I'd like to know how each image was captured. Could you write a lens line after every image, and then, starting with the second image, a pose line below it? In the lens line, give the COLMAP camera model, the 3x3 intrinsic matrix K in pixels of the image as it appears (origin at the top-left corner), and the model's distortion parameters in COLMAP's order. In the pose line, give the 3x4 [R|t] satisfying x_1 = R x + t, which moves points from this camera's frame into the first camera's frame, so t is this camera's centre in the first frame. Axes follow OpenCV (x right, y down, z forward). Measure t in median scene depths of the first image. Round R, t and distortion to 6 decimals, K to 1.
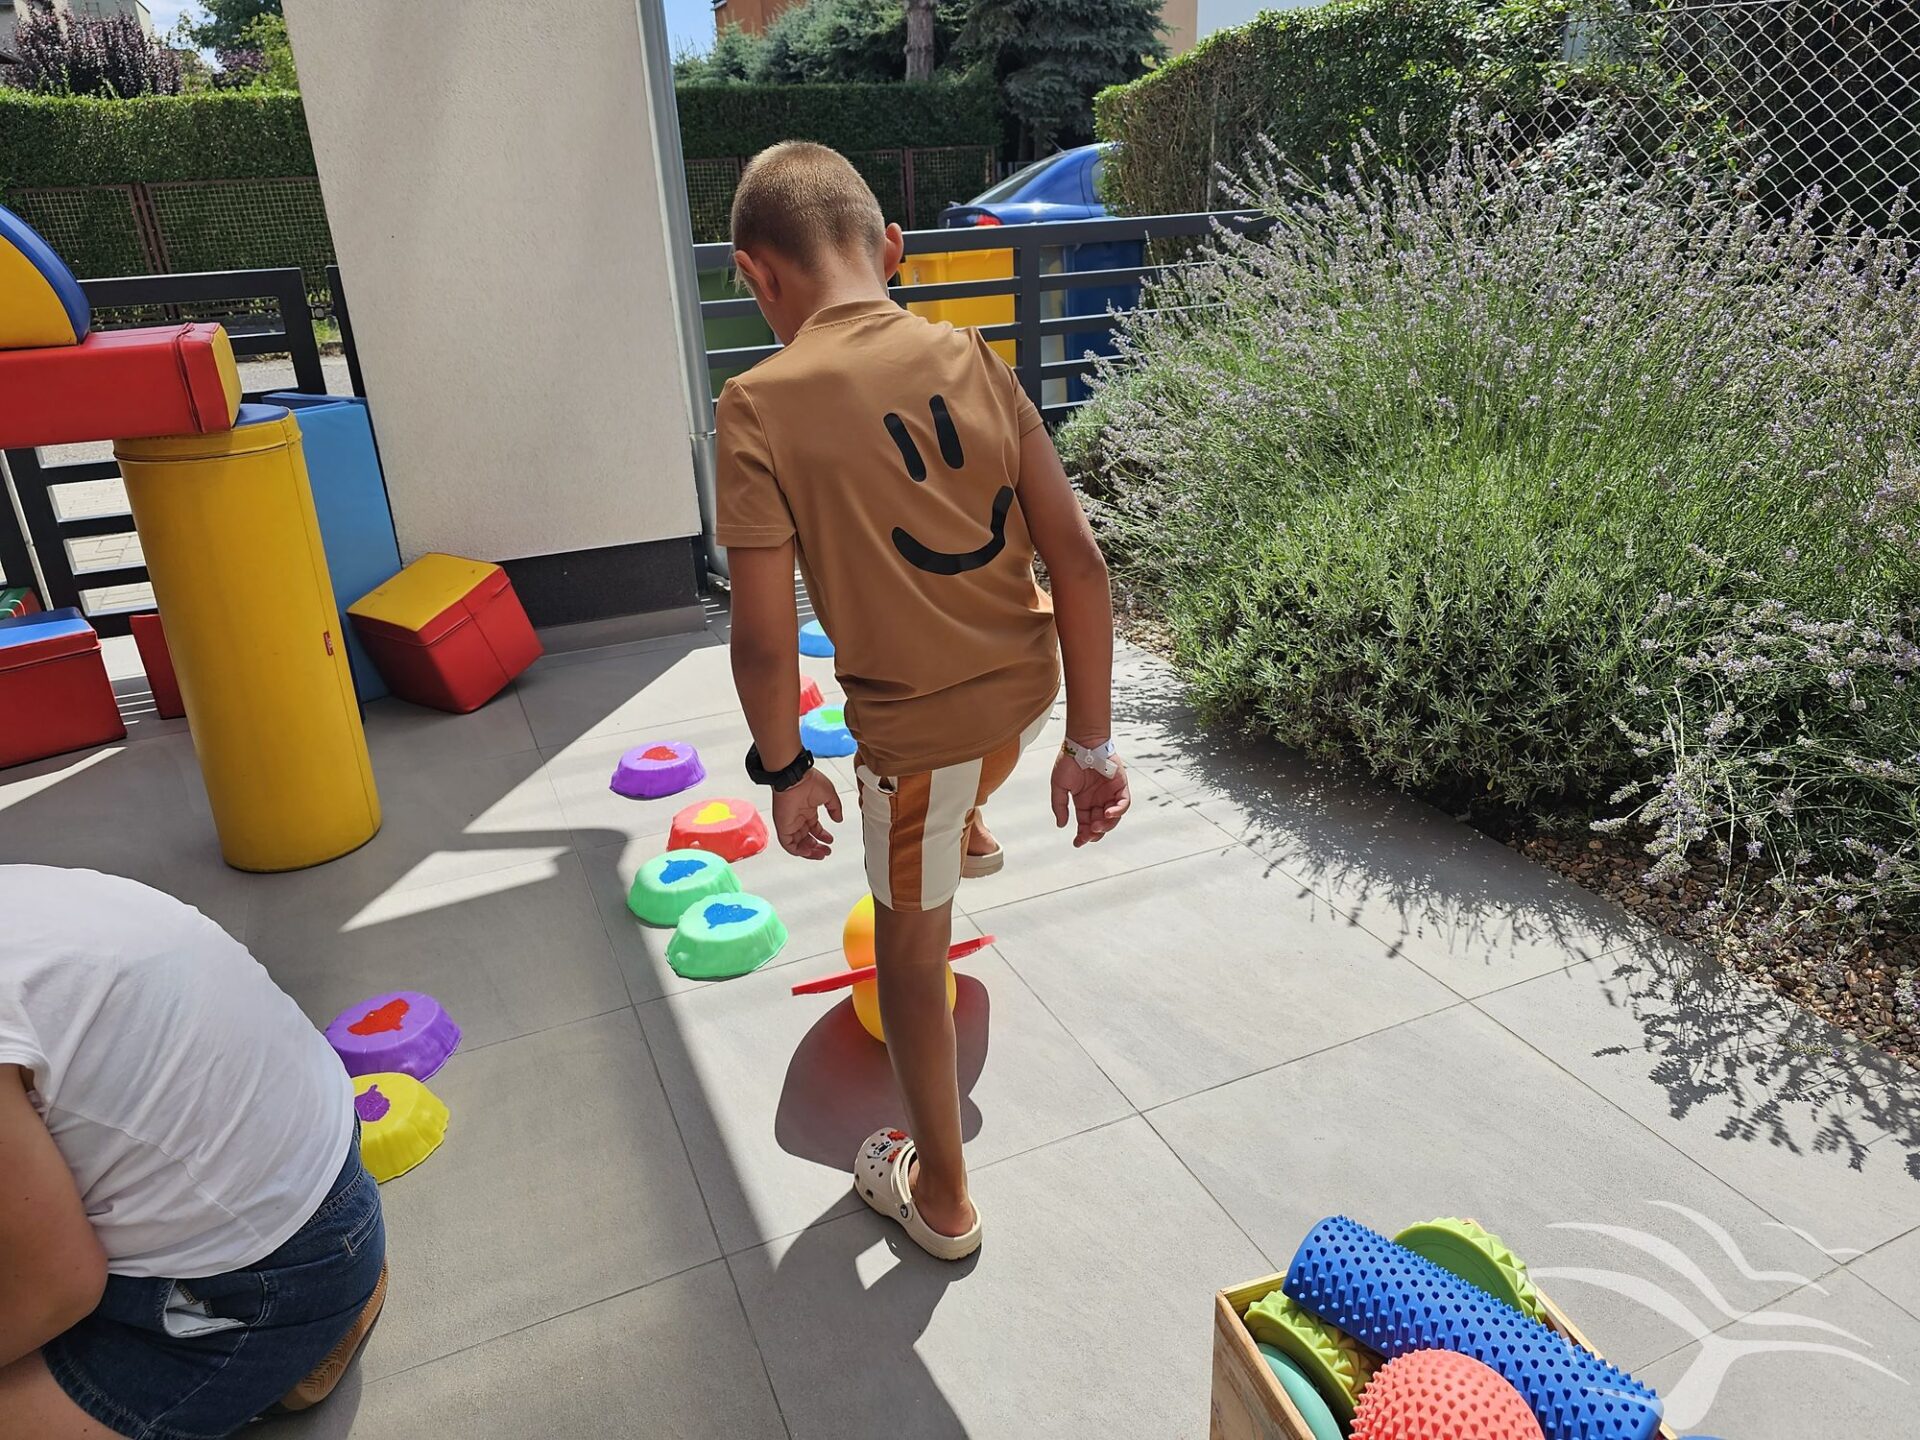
lens RADIAL K [[1324.4, 0, 969.0], [0, 1324.4, 726.9], [0, 0, 1]] dist [0.003473, -0.002318]
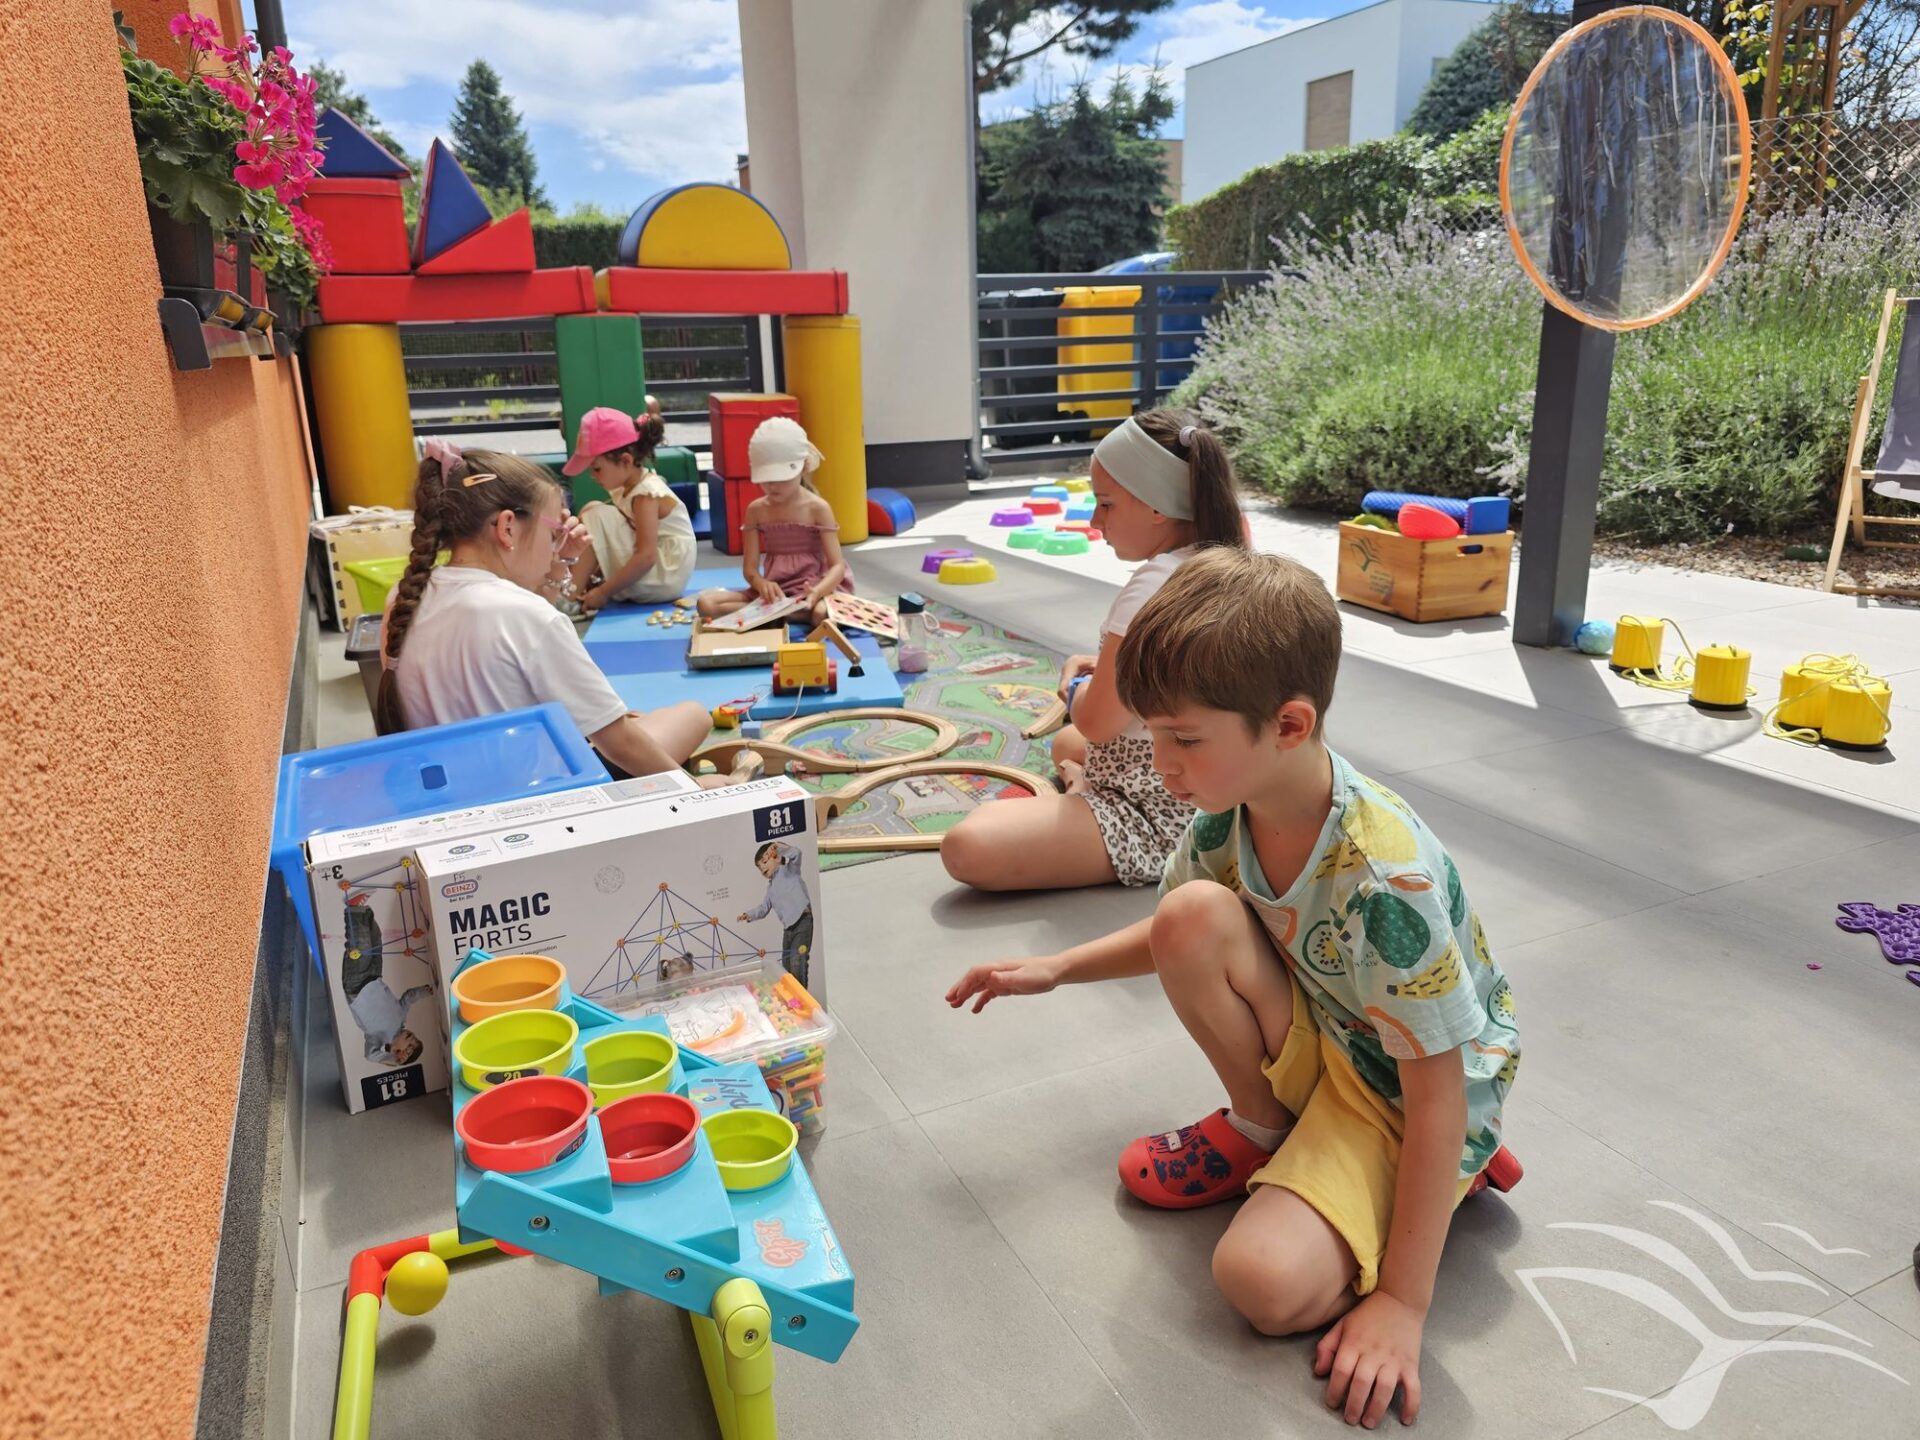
lens RADIAL K [[1324.4, 0, 969.0], [0, 1324.4, 726.9], [0, 0, 1]] dist [0.003473, -0.002318]
pose [[0.999842, 0.007267, 0.016242, -0.199975], [-0.005562, 0.994700, -0.102667, 0.338169], [-0.016902, 0.102560, 0.994583, -0.550104]]
